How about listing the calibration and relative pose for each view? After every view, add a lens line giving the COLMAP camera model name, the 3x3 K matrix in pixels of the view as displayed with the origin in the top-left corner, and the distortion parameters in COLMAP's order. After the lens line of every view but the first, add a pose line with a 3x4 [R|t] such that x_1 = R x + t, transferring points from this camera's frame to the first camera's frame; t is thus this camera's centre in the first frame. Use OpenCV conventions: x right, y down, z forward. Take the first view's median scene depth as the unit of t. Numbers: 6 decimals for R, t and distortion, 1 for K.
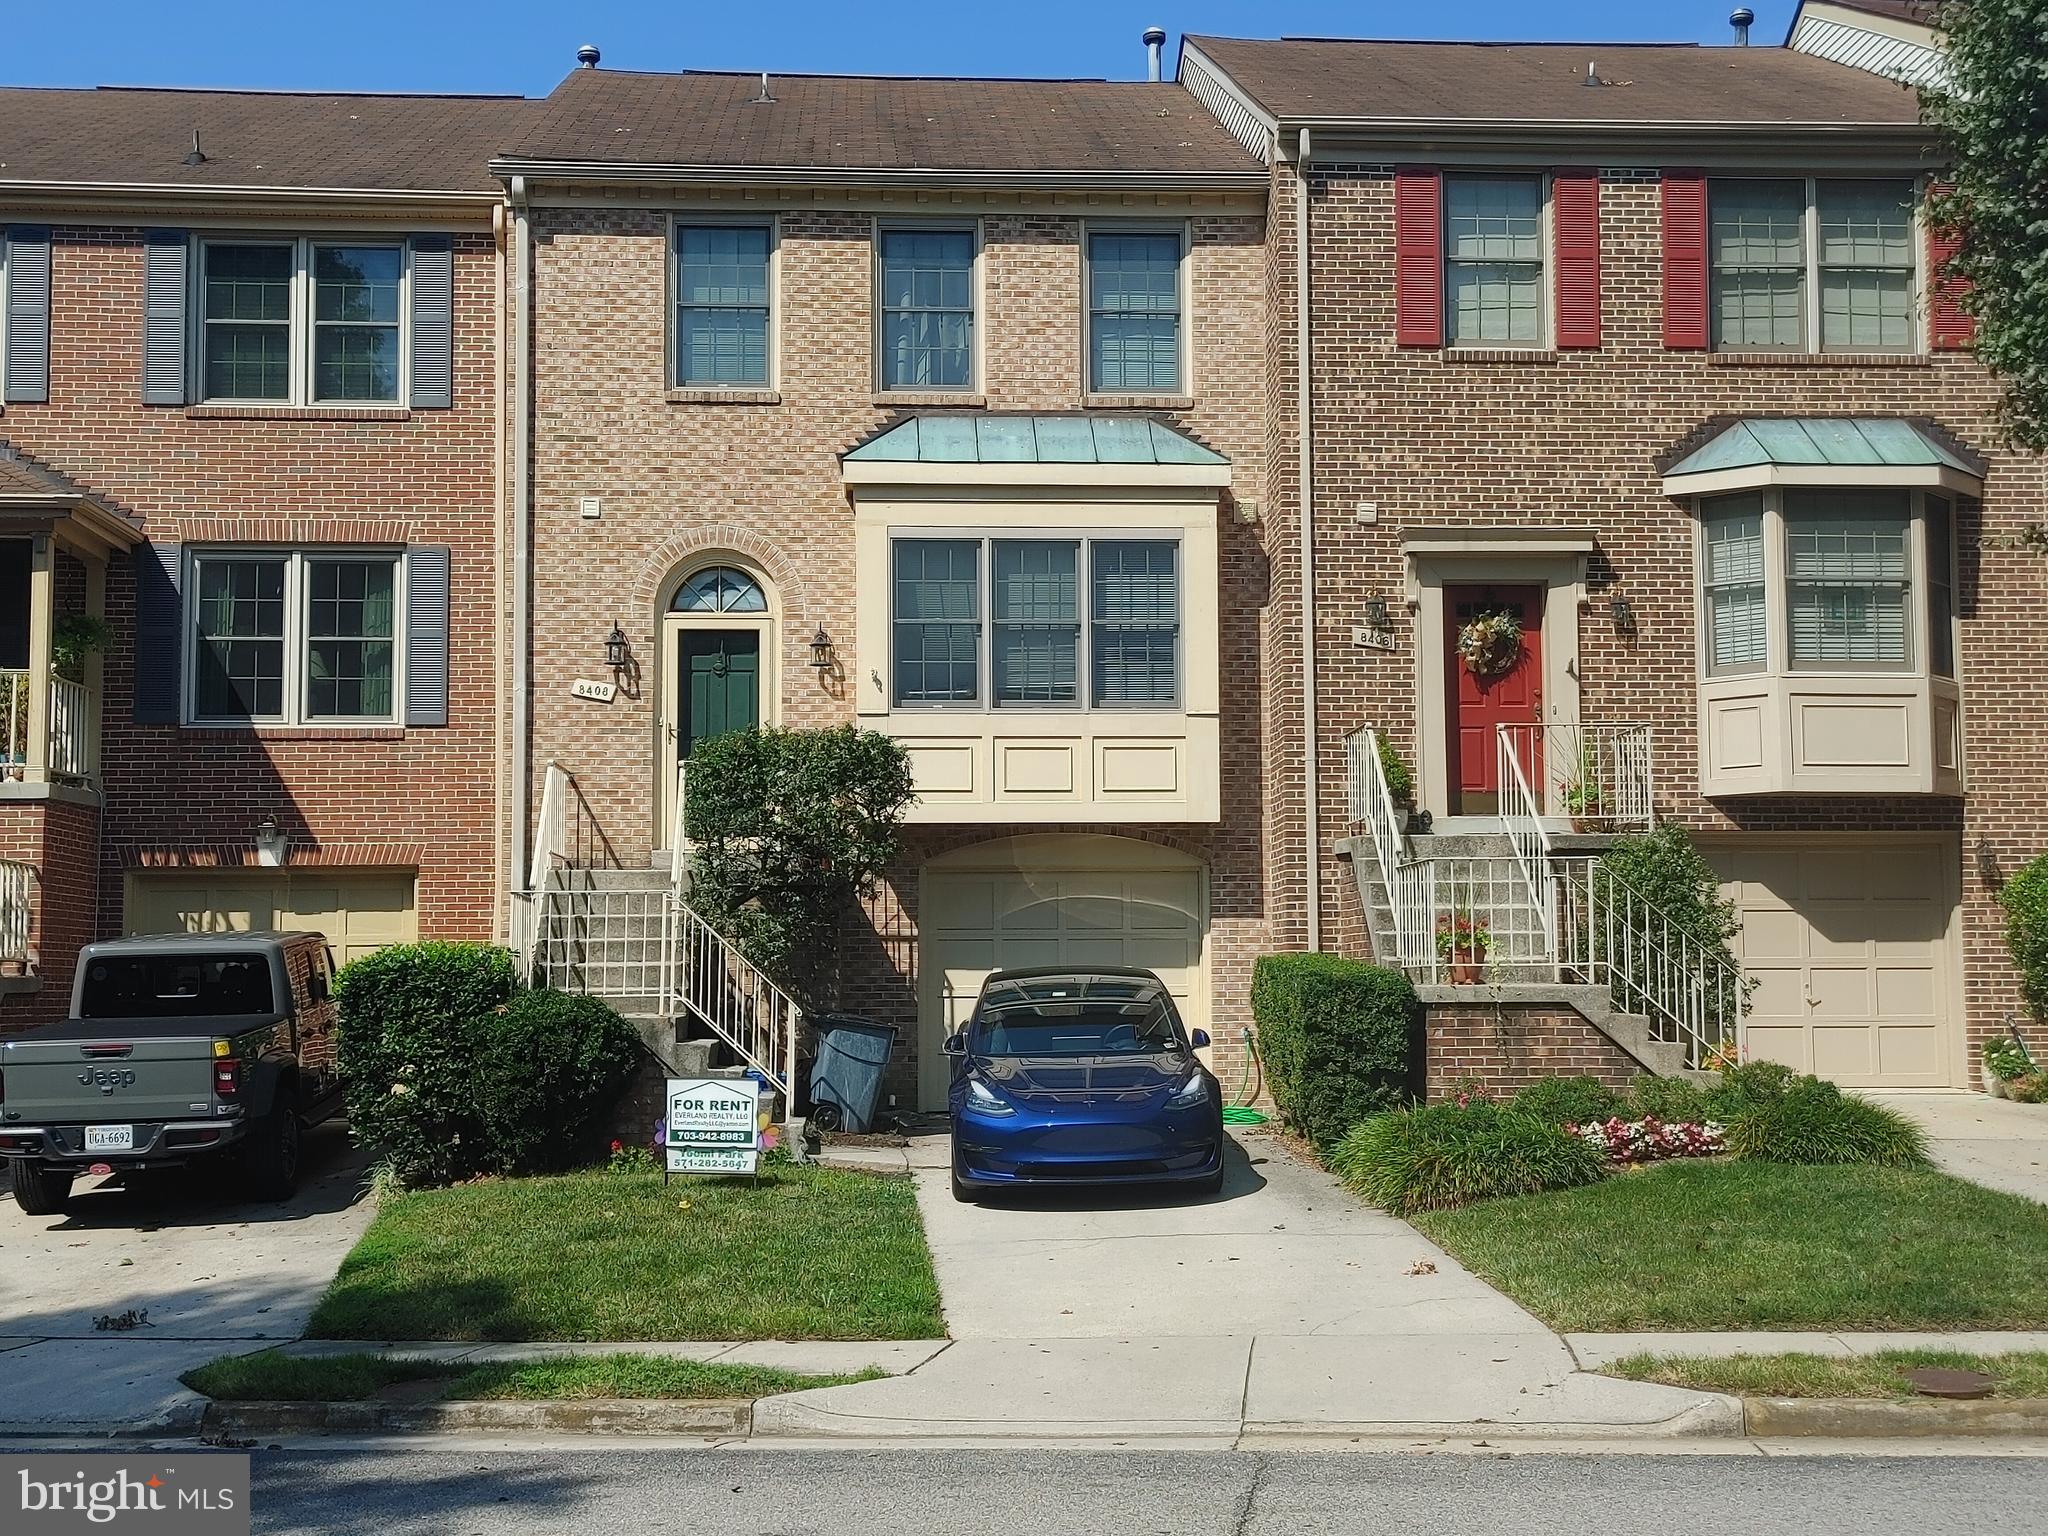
lens RADIAL K [[2463.9, 0, 1027.3], [0, 2463.9, 771.6], [0, 0, 1]] dist [0.042373, 0.000000]
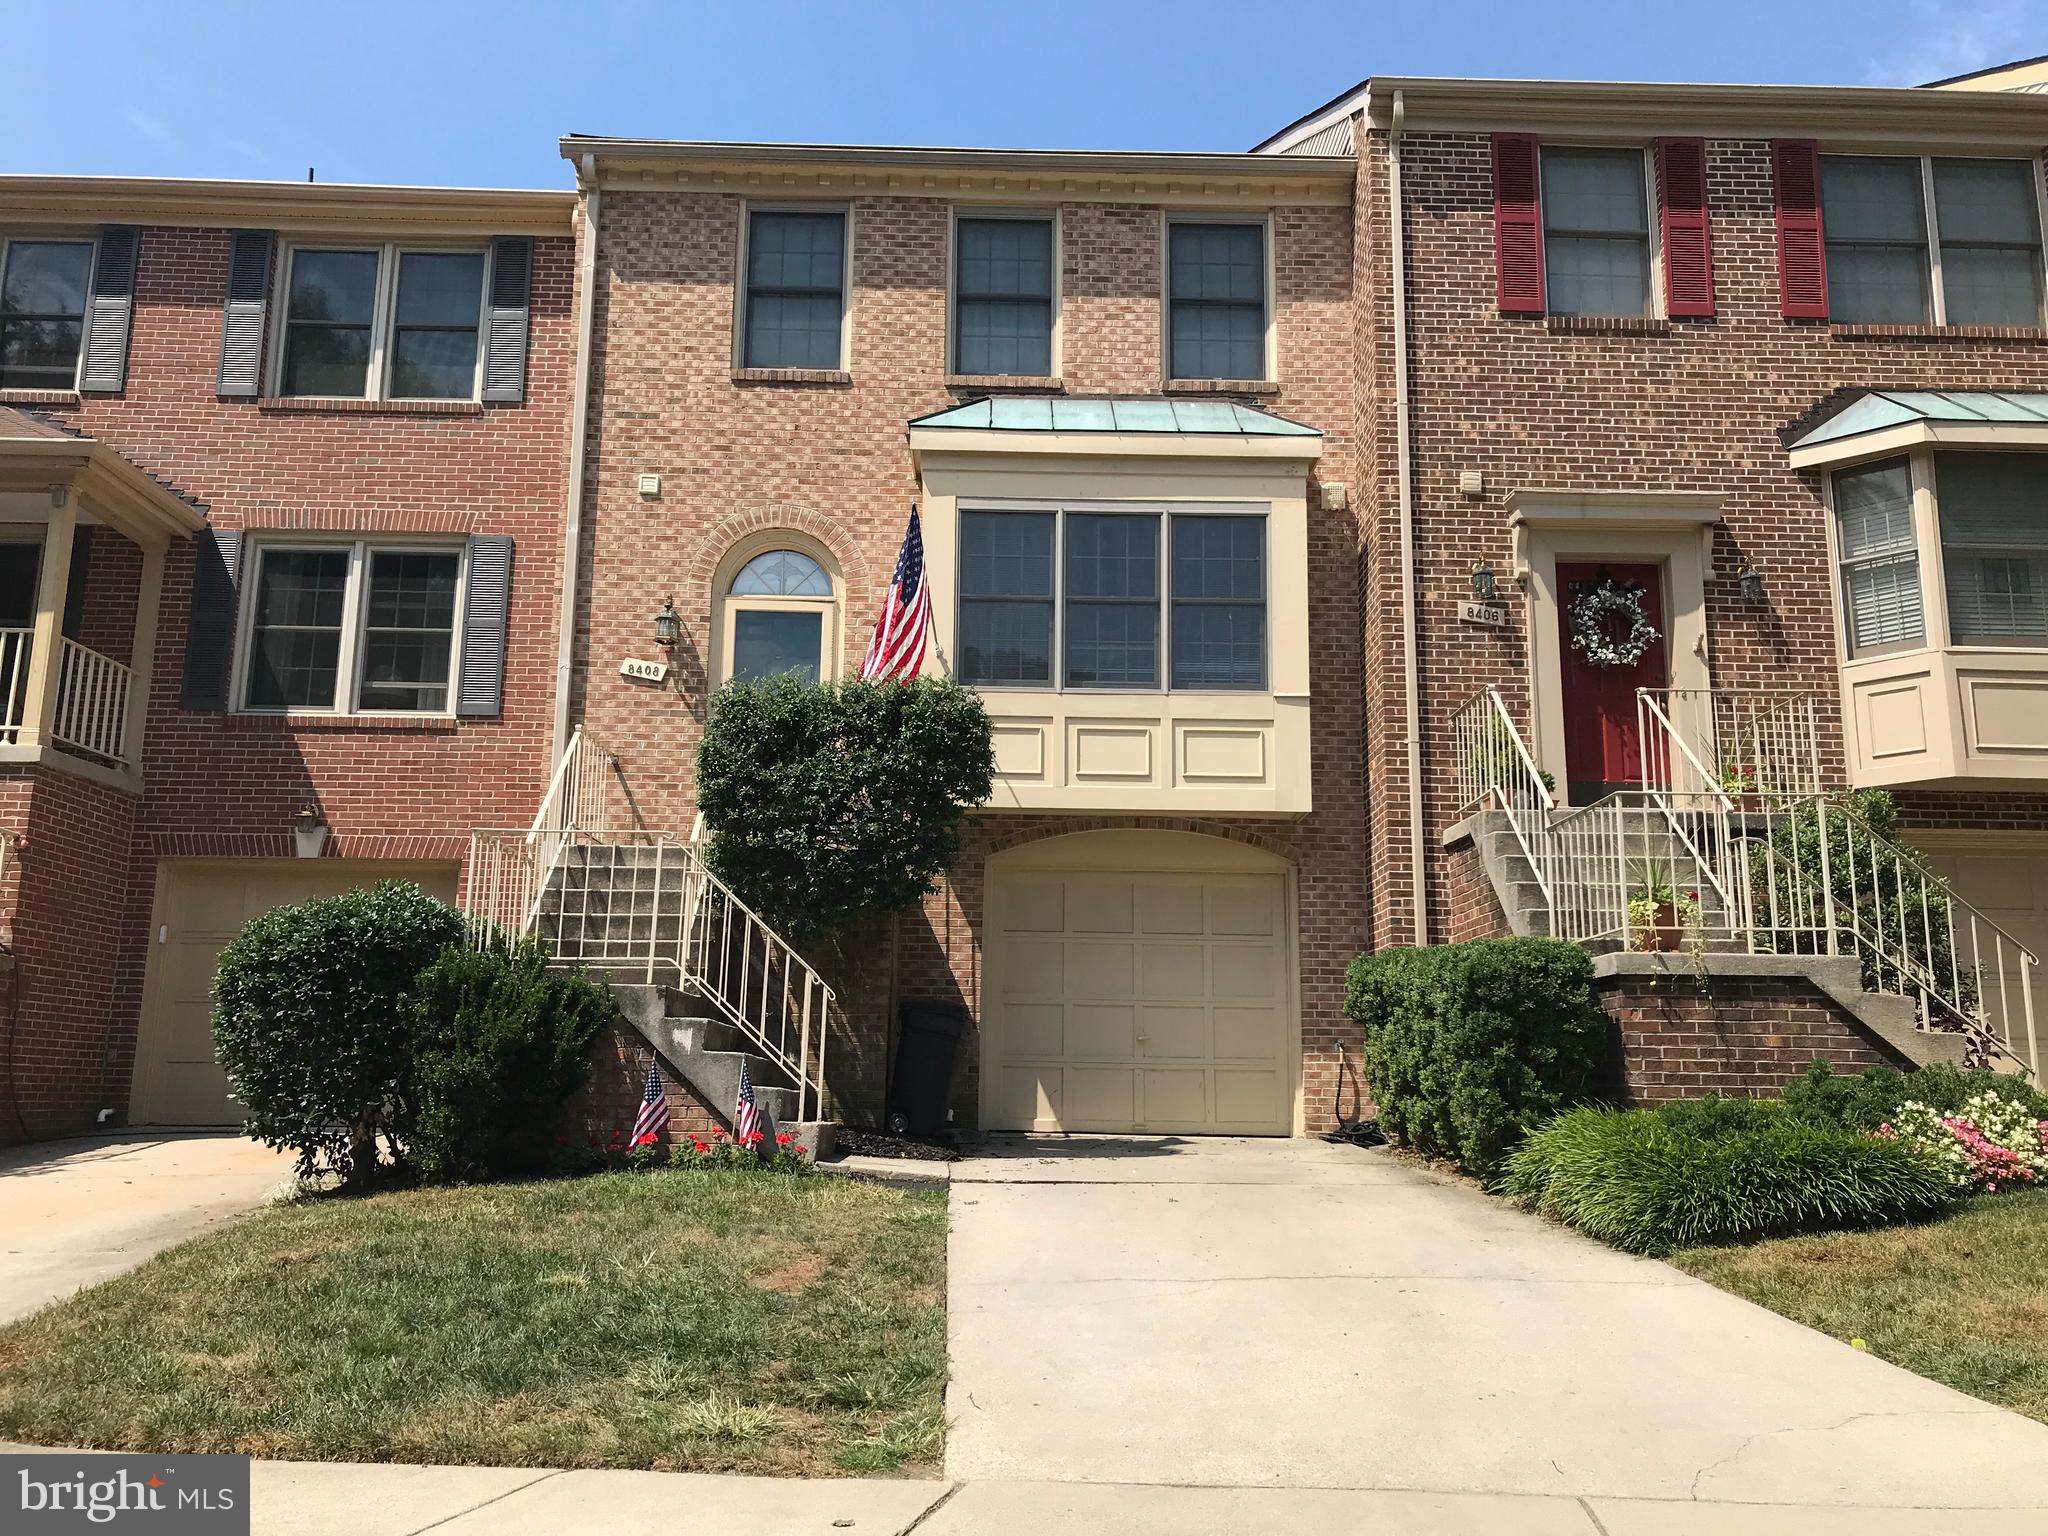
lens RADIAL K [[1666.8, 0, 1025.2], [0, 1666.8, 764.7], [0, 0, 1]] dist [0.029807, -0.043216]
pose [[0.999121, 0.008892, -0.040954, -0.003228], [-0.013332, 0.993902, -0.109459, 0.070808], [0.039731, 0.109909, 0.993147, 0.373464]]
